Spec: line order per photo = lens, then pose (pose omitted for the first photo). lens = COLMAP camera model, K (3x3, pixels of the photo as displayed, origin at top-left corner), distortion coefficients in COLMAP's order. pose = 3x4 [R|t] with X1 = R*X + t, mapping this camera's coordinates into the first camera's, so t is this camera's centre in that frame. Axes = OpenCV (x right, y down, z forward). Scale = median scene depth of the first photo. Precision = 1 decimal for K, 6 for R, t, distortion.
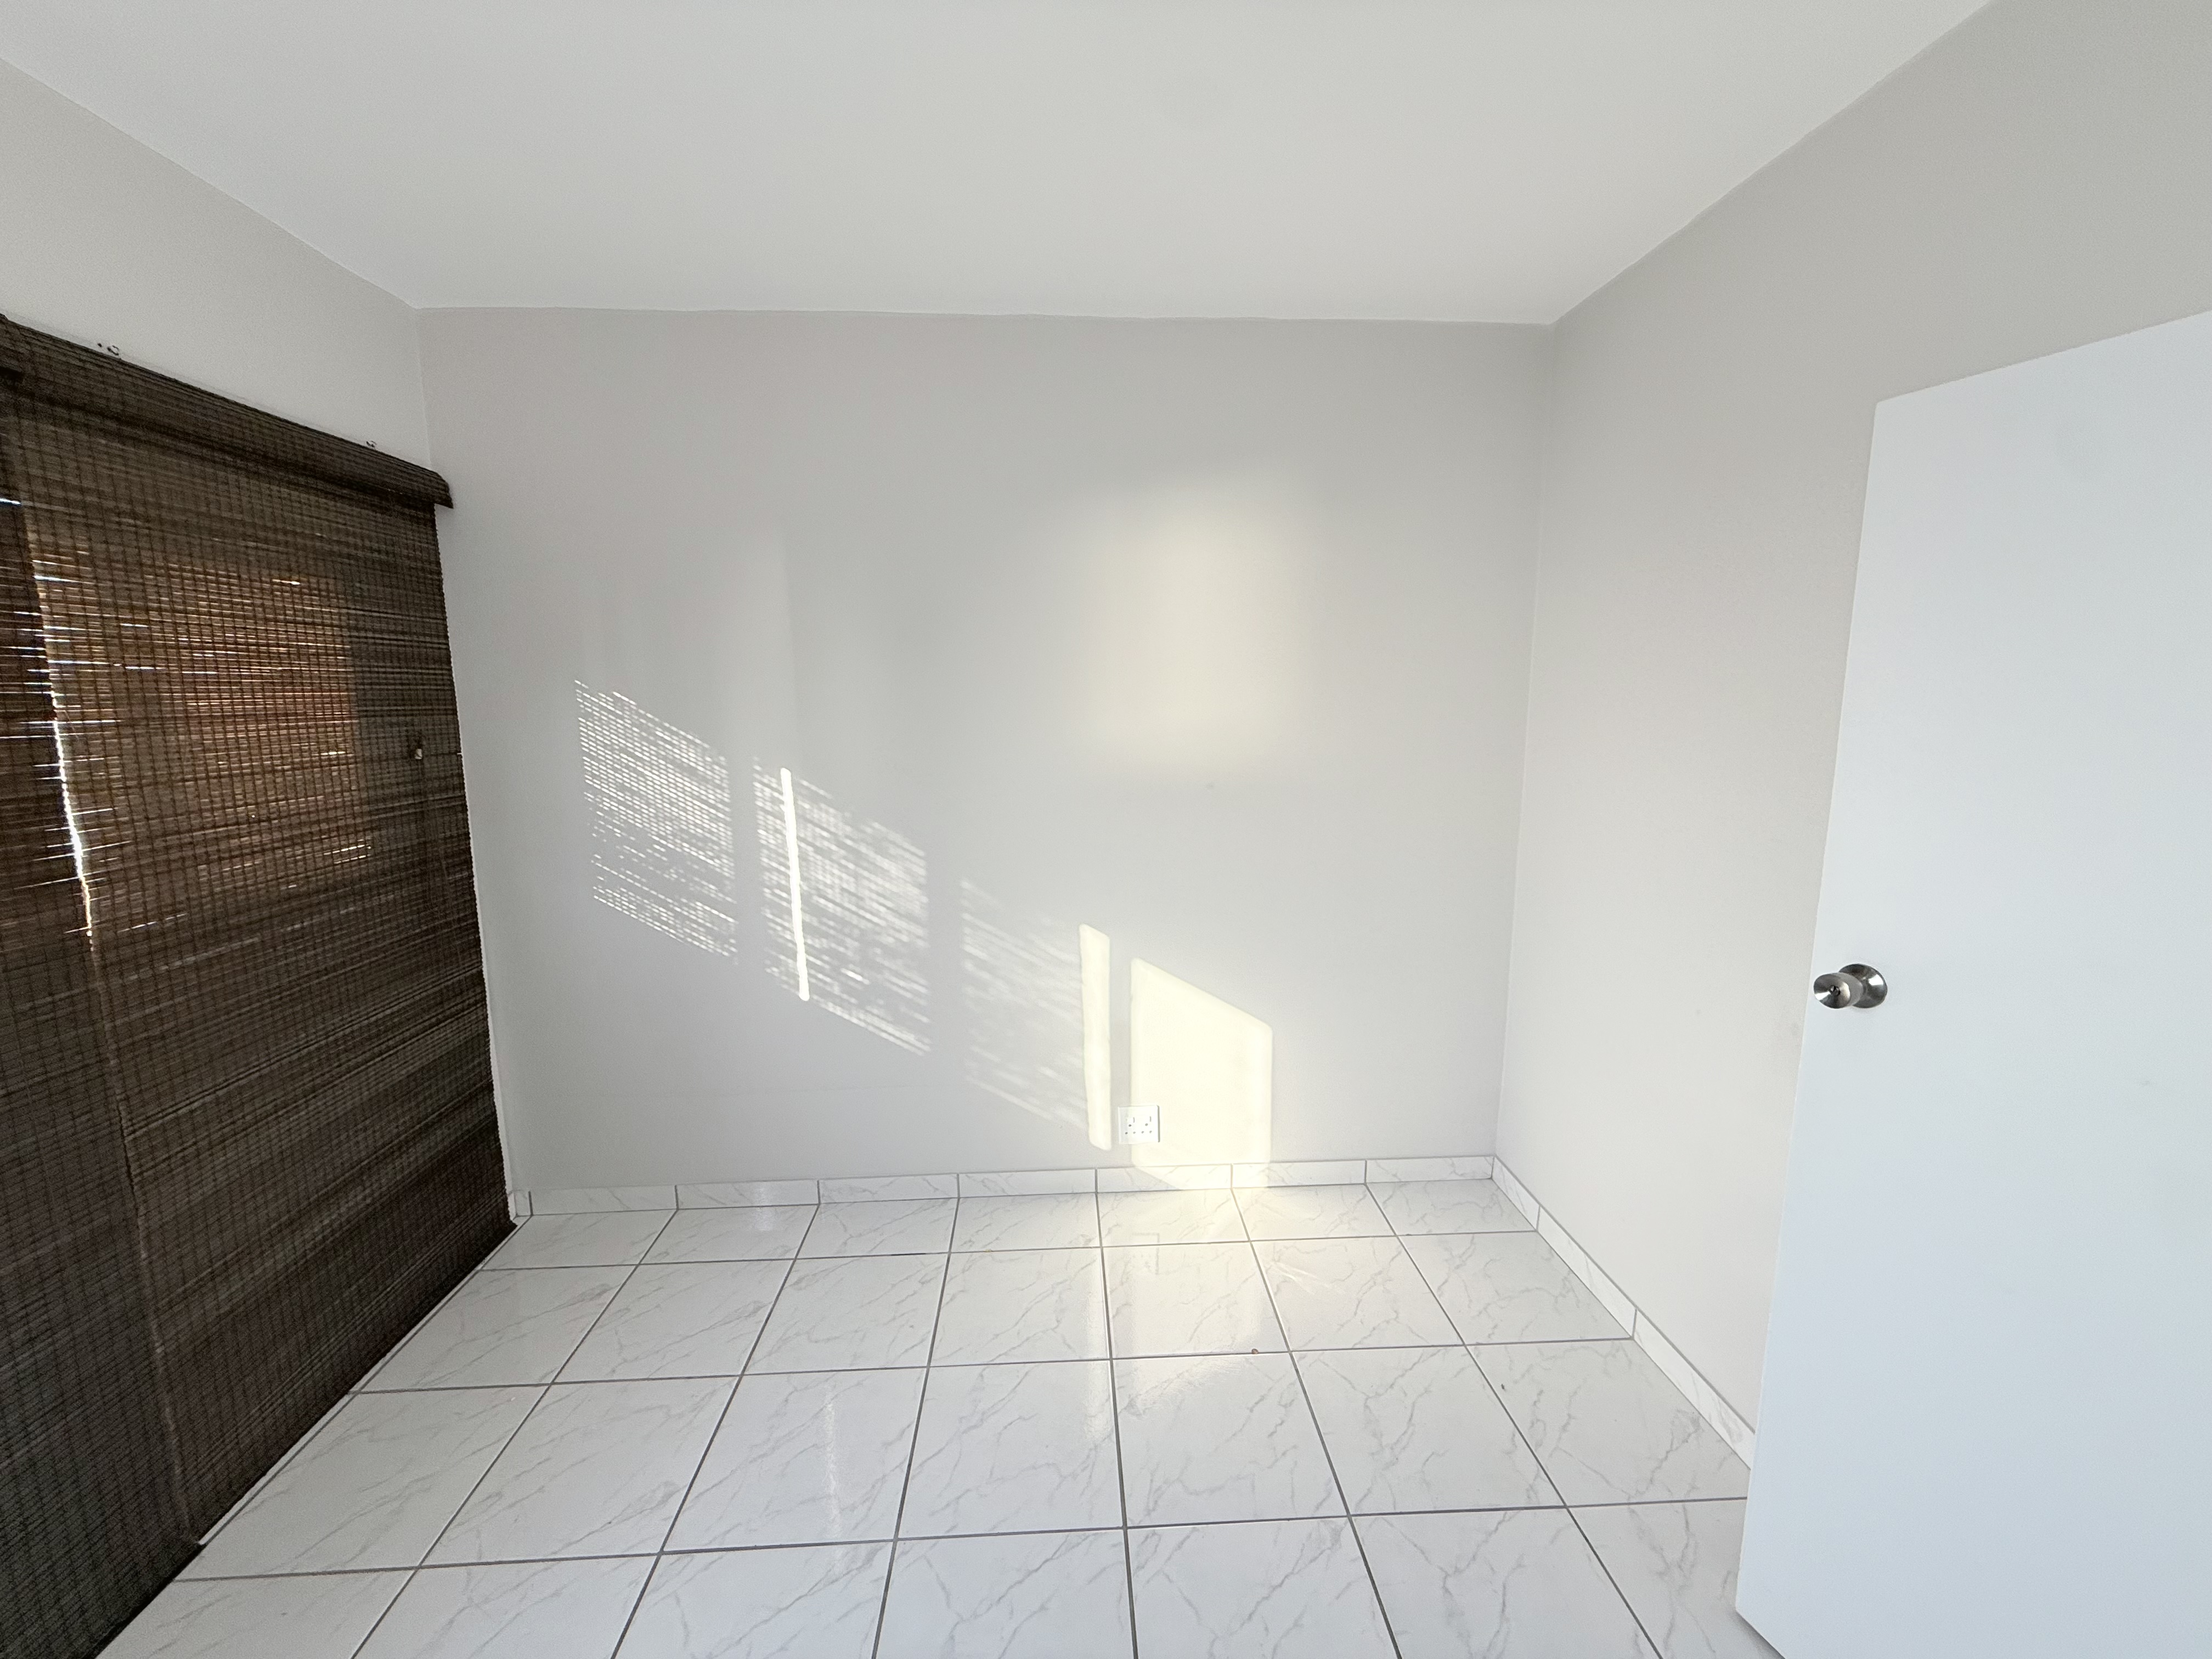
lens RADIAL K [[884.5, 0, 1099.6], [0, 884.5, 828.7], [0, 0, 1]] dist [0.000613, 0.000170]
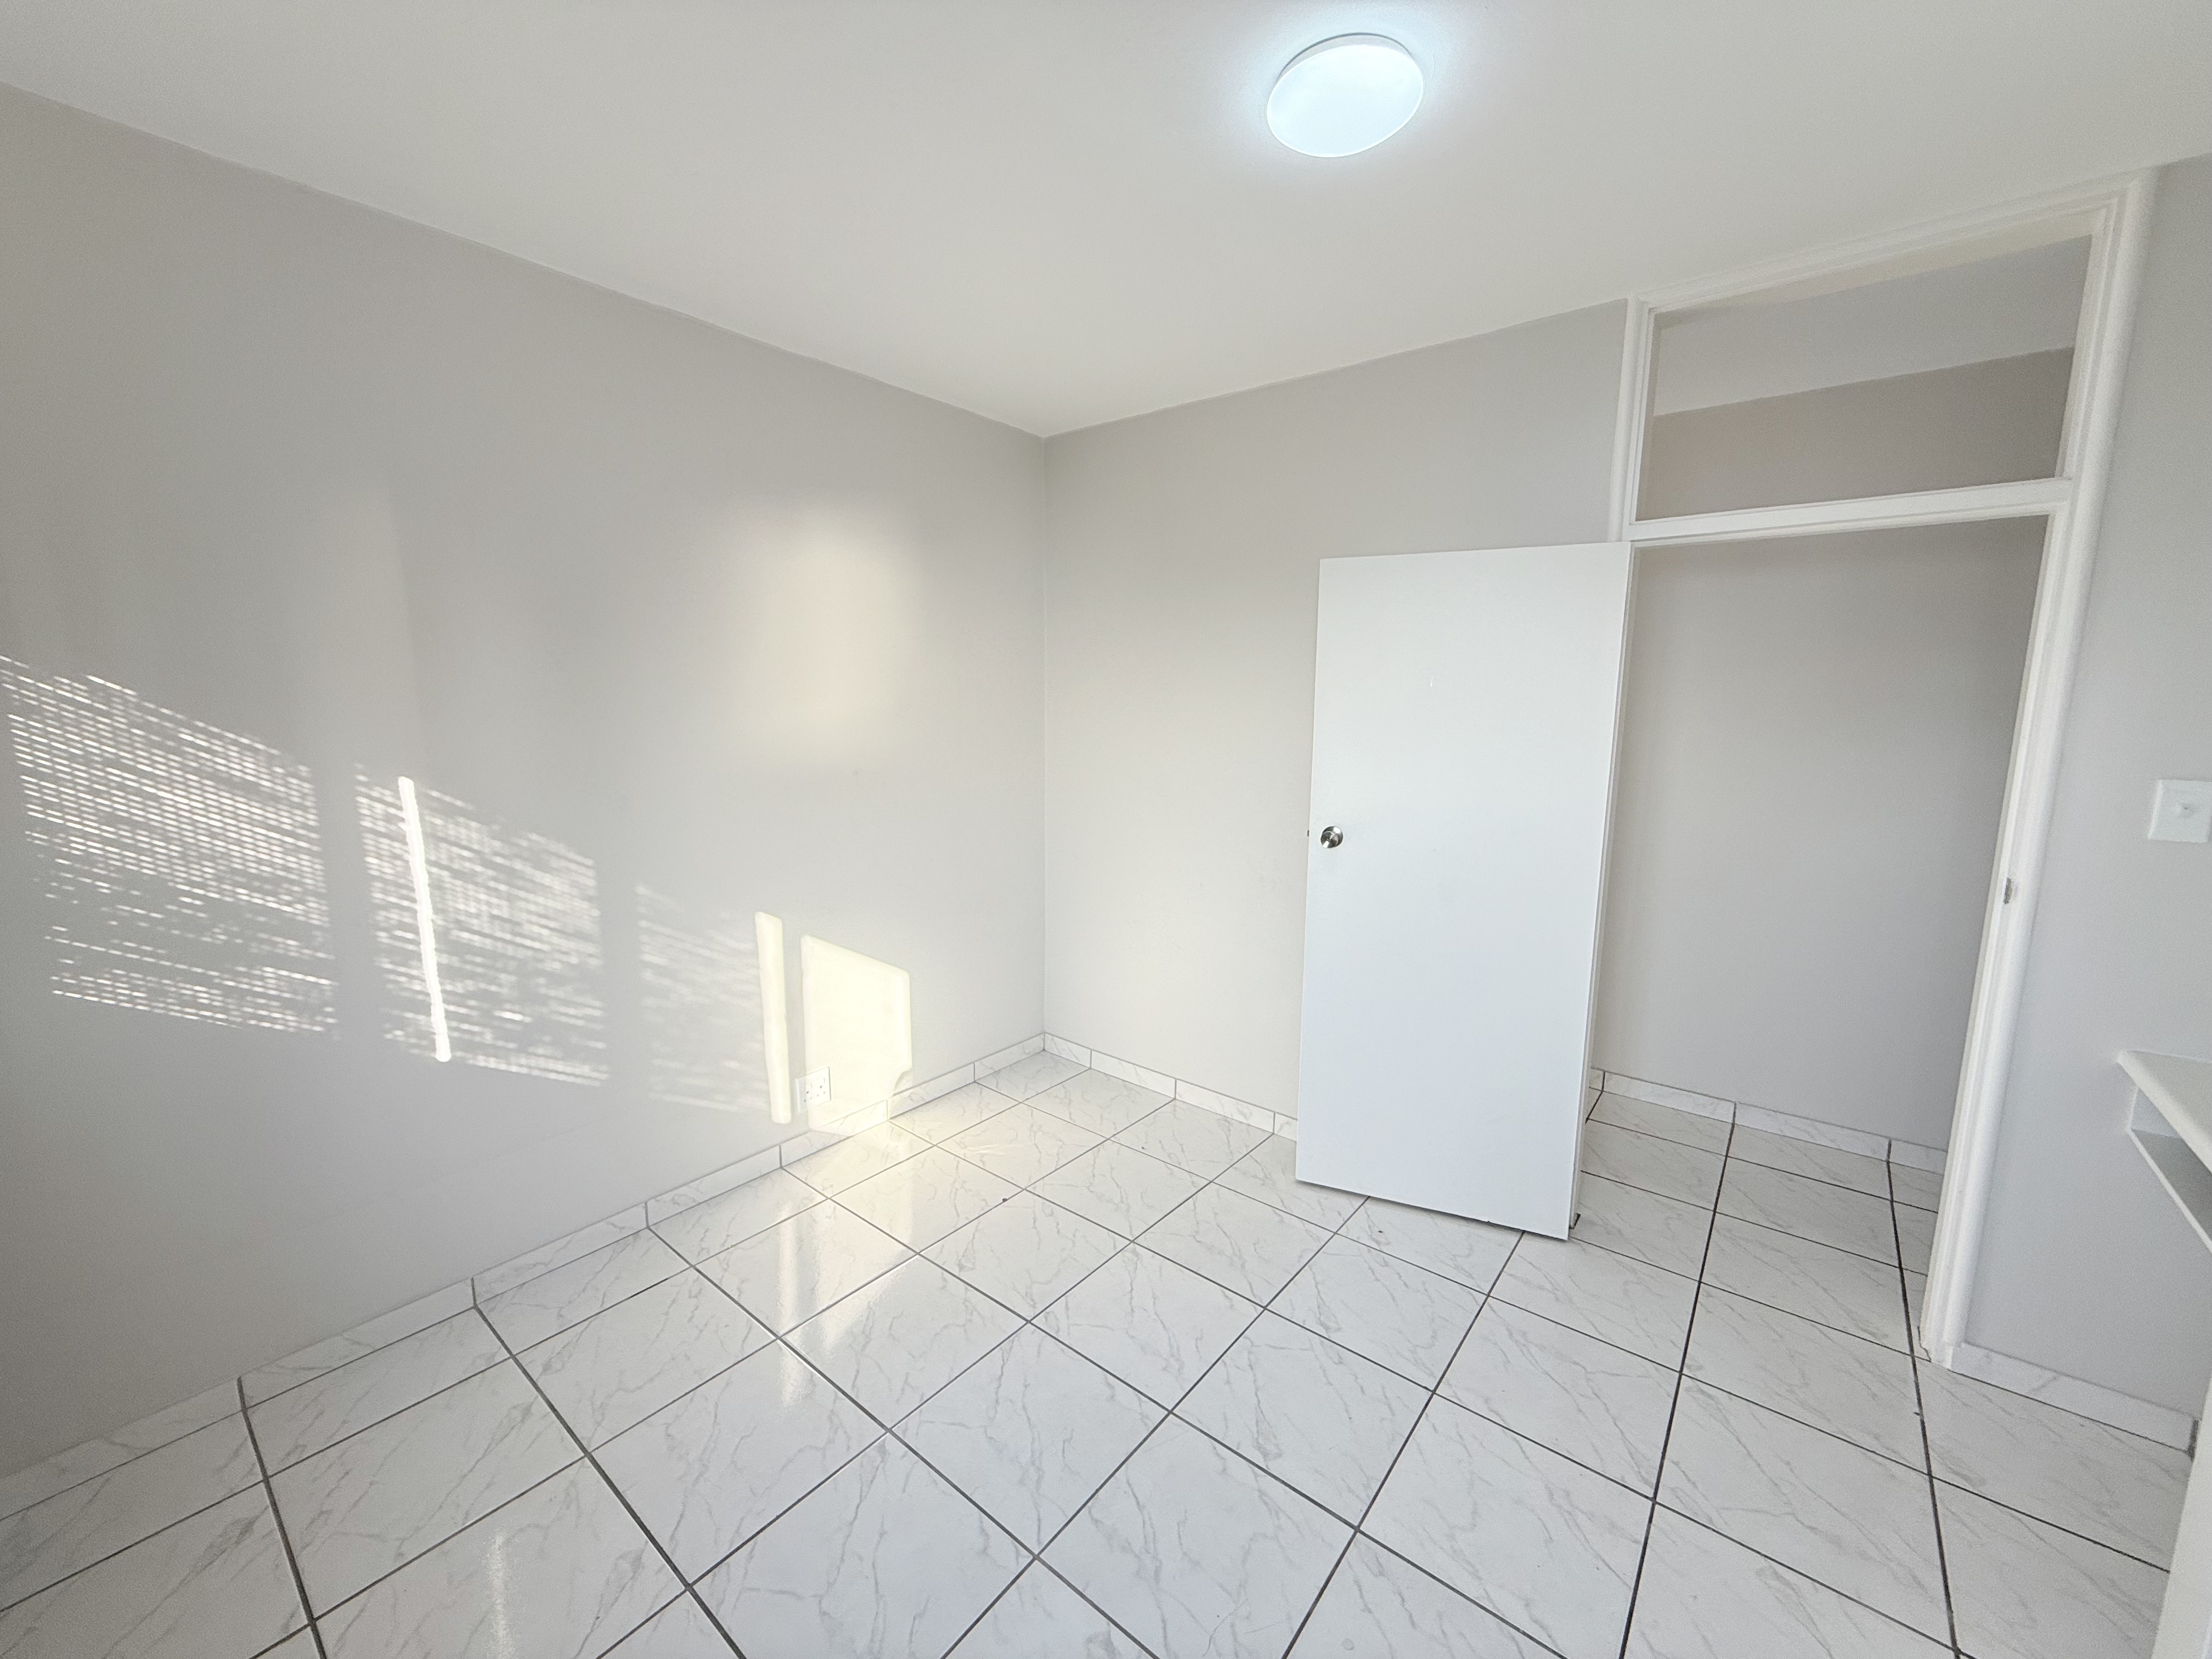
lens RADIAL K [[878.2, 0, 1111.3], [0, 878.2, 824.3], [0, 0, 1]] dist [0.002232, 0.000191]
pose [[0.667476, -0.096443, 0.738359, -0.508192], [0.100408, 0.994178, 0.039088, 0.007305], [-0.737830, 0.048047, 0.673274, -0.007387]]
